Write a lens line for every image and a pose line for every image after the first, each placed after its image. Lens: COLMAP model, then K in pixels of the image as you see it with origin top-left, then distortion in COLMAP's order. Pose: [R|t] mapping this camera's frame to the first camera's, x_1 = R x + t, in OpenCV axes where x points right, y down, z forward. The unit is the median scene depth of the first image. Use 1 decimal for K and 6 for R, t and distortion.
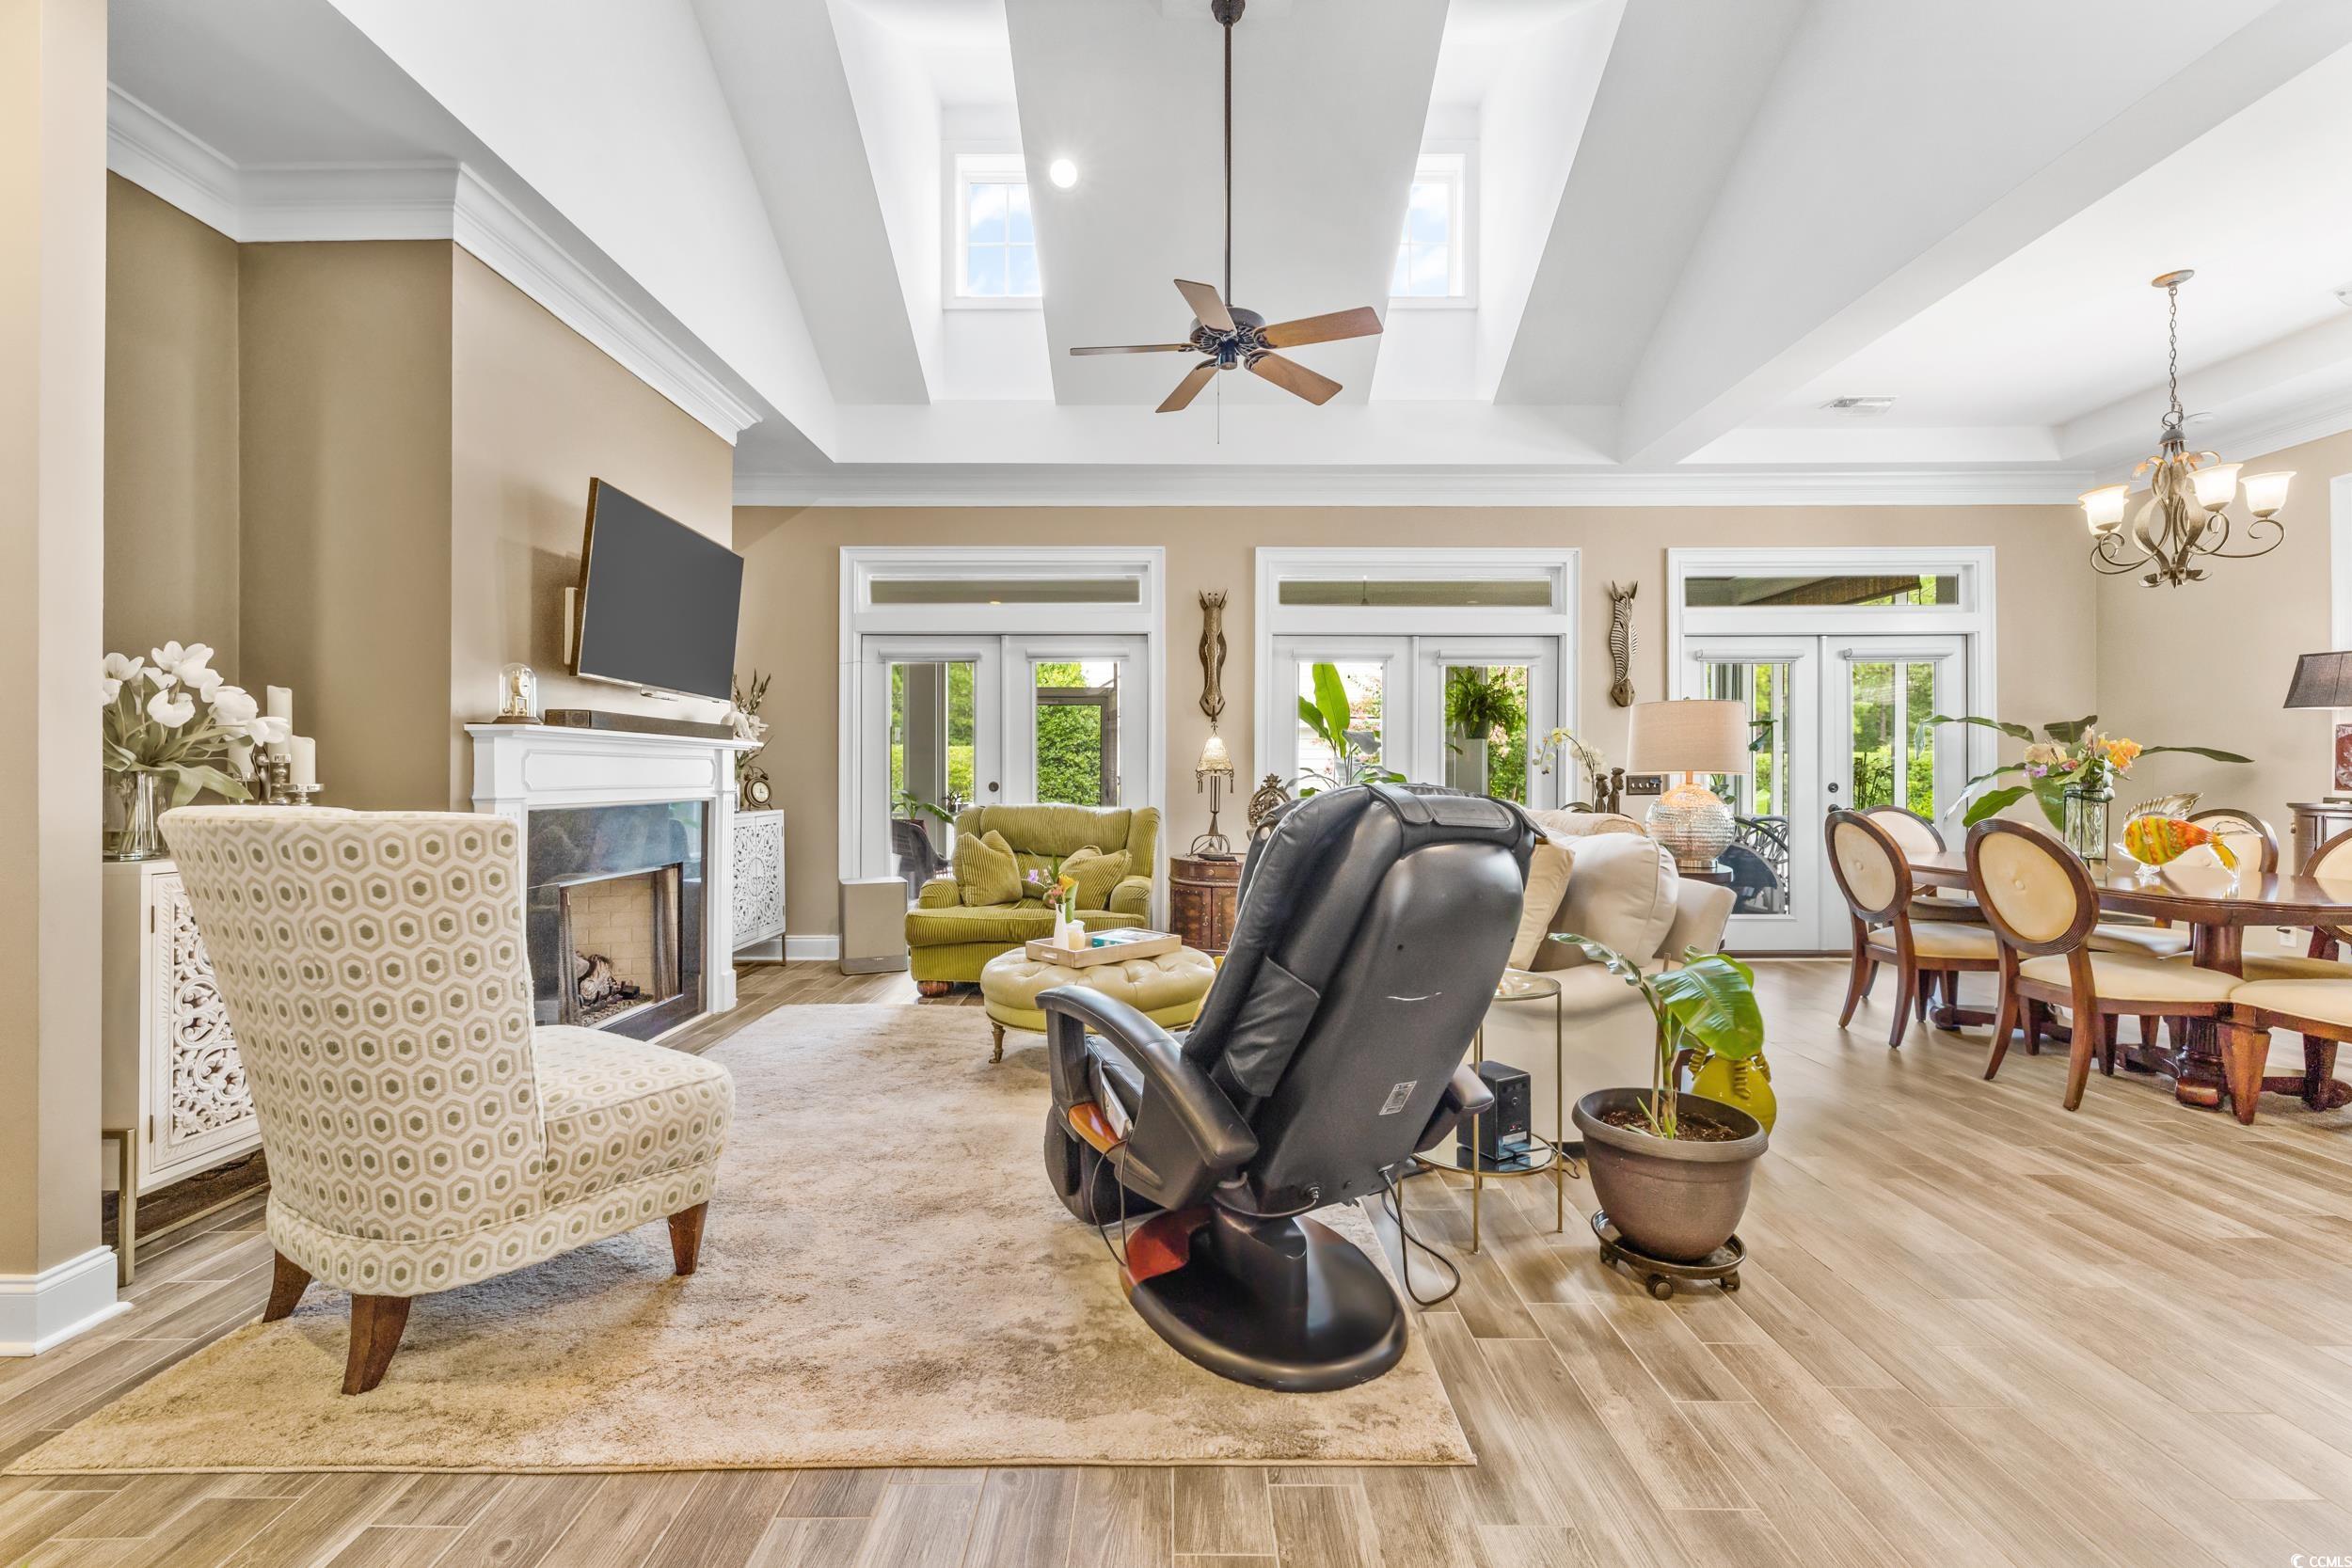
lens RADIAL K [[993.6, 0, 1164.7], [0, 993.6, 776.8], [0, 0, 1]] dist [0.000321, 0.000005]
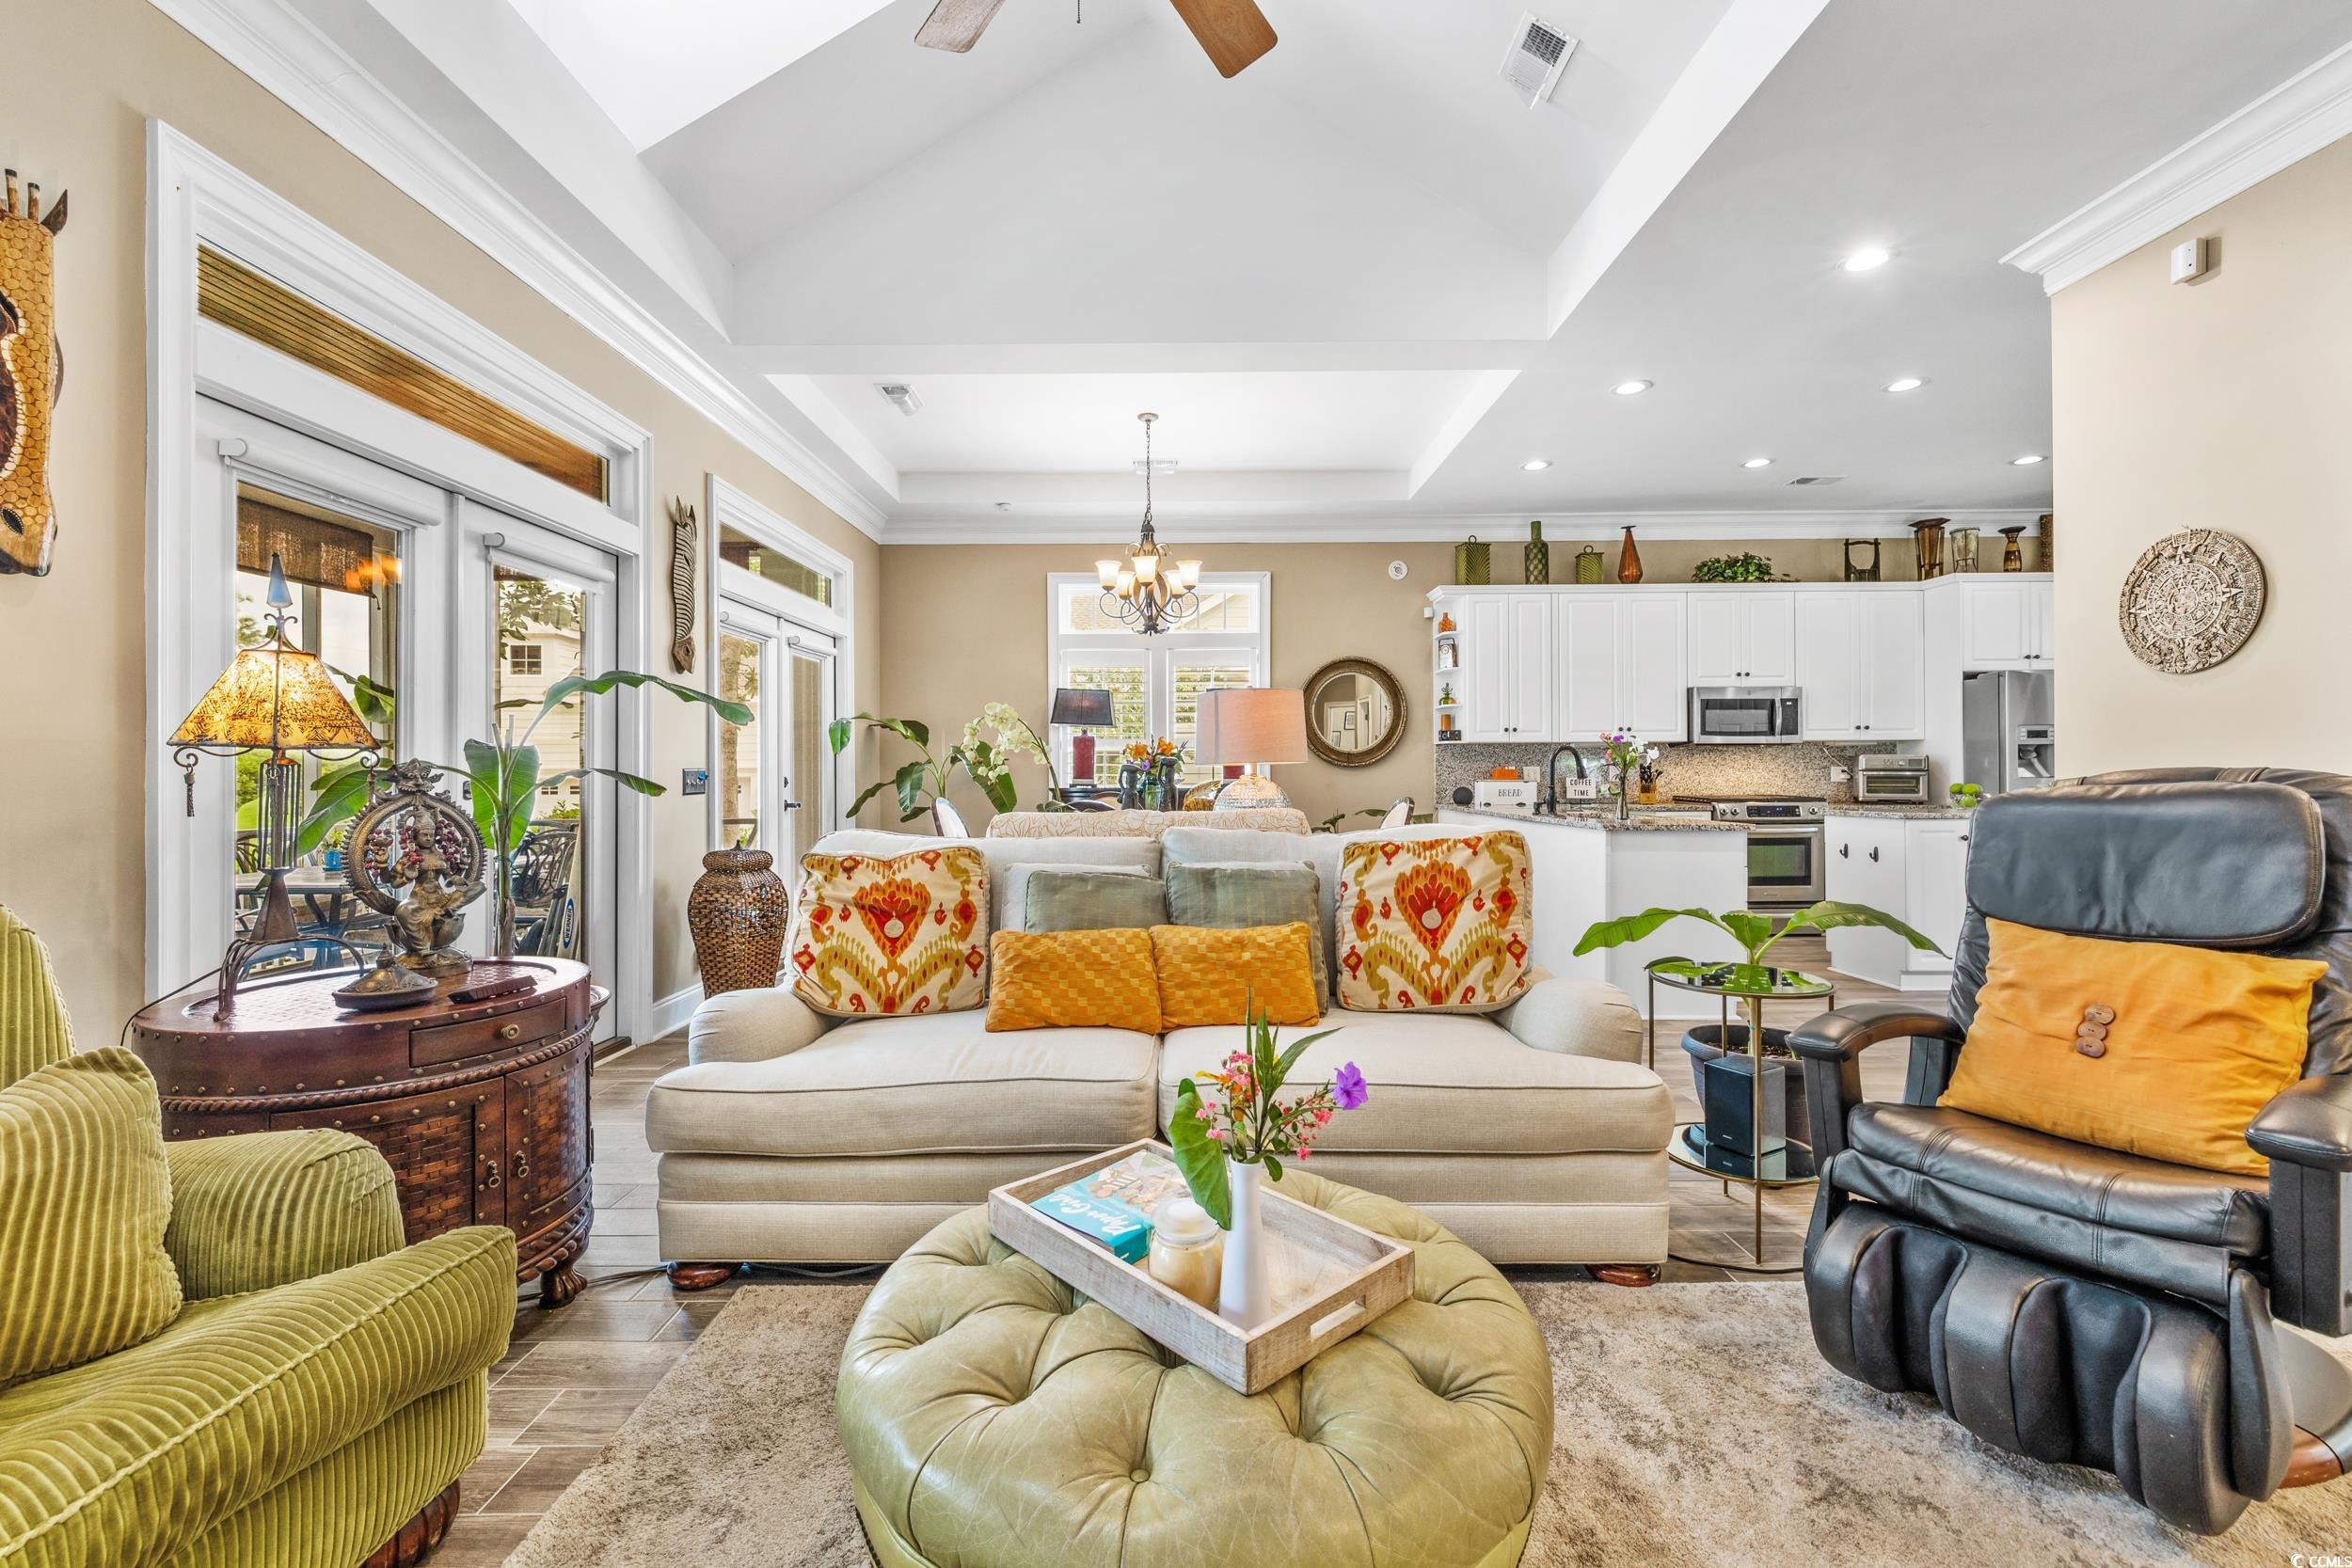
lens RADIAL K [[993.6, 0, 1178.5], [0, 993.6, 776.9], [0, 0, 1]] dist [0.000321, 0.000005]
pose [[-0.002886, -0.004716, 0.999985, -0.404823], [0.004407, 0.999979, 0.004729, 0.003809], [-0.999986, 0.004421, -0.002865, 0.969948]]
